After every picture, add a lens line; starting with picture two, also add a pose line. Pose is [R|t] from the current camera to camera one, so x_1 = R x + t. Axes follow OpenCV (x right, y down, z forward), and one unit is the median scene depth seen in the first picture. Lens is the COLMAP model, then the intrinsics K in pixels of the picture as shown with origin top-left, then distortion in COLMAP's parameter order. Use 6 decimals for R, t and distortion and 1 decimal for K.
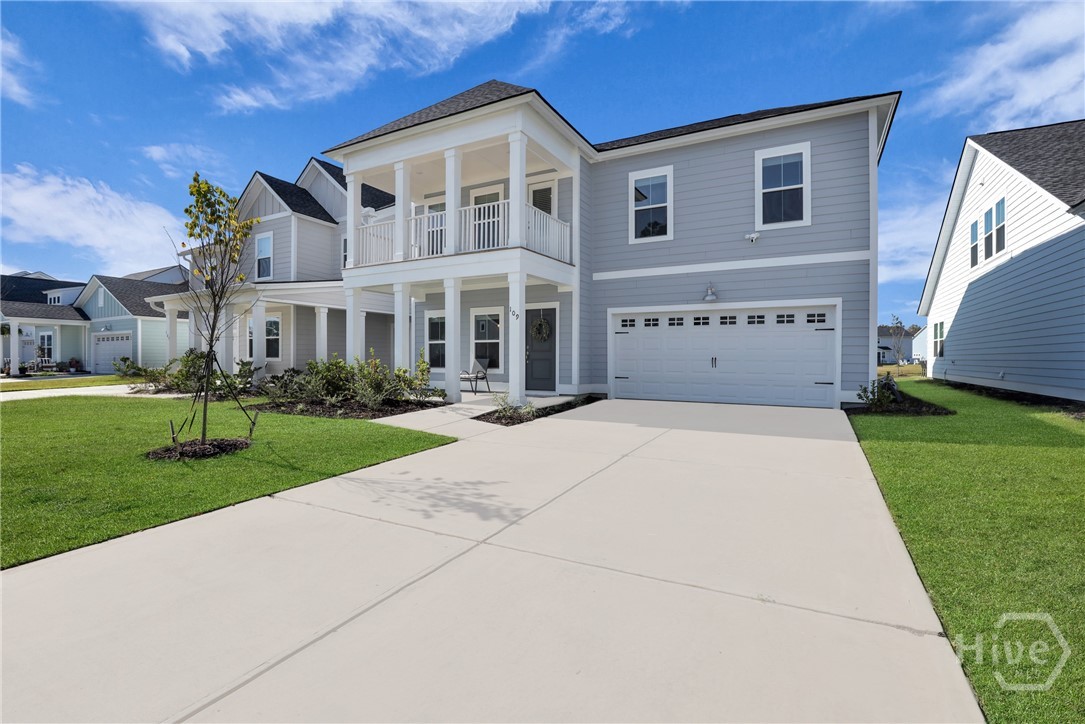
lens RADIAL K [[501.8, 0, 535.1], [0, 501.8, 365.9], [0, 0, 1]] dist [-0.019244, 0.000588]
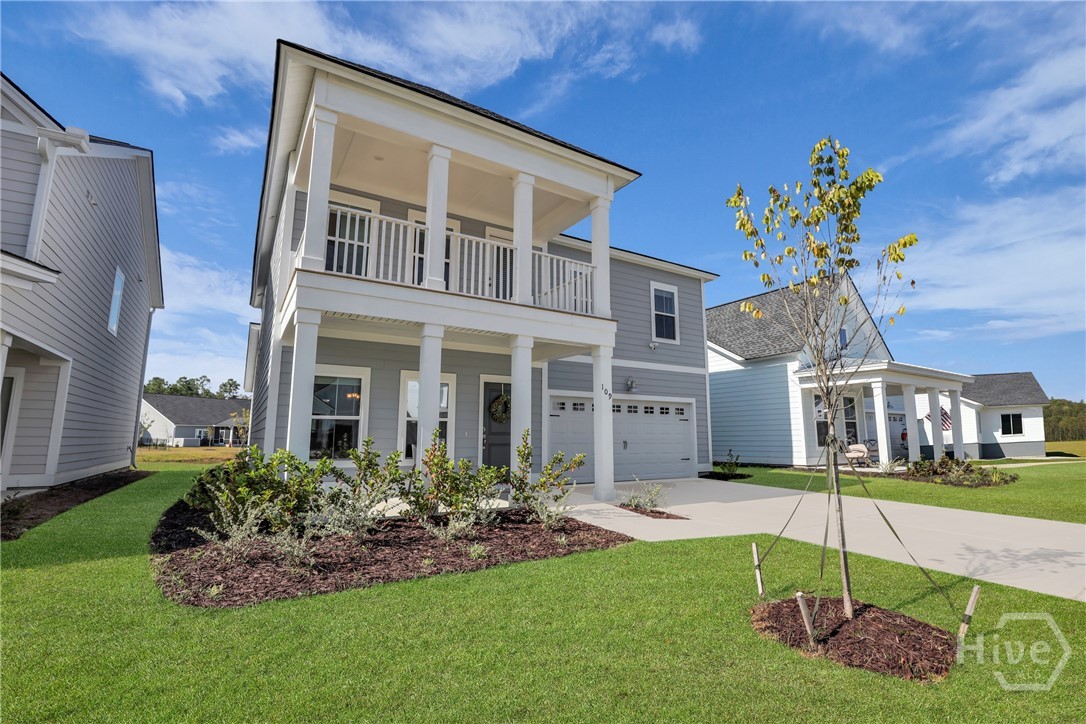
lens RADIAL K [[502.3, 0, 553.7], [0, 502.3, 371.7], [0, 0, 1]] dist [-0.019244, 0.000588]
pose [[0.478446, 0.109804, 0.871225, -0.802997], [0.010567, 0.991359, -0.130747, -0.026322], [-0.878053, 0.071761, 0.473152, 0.622725]]
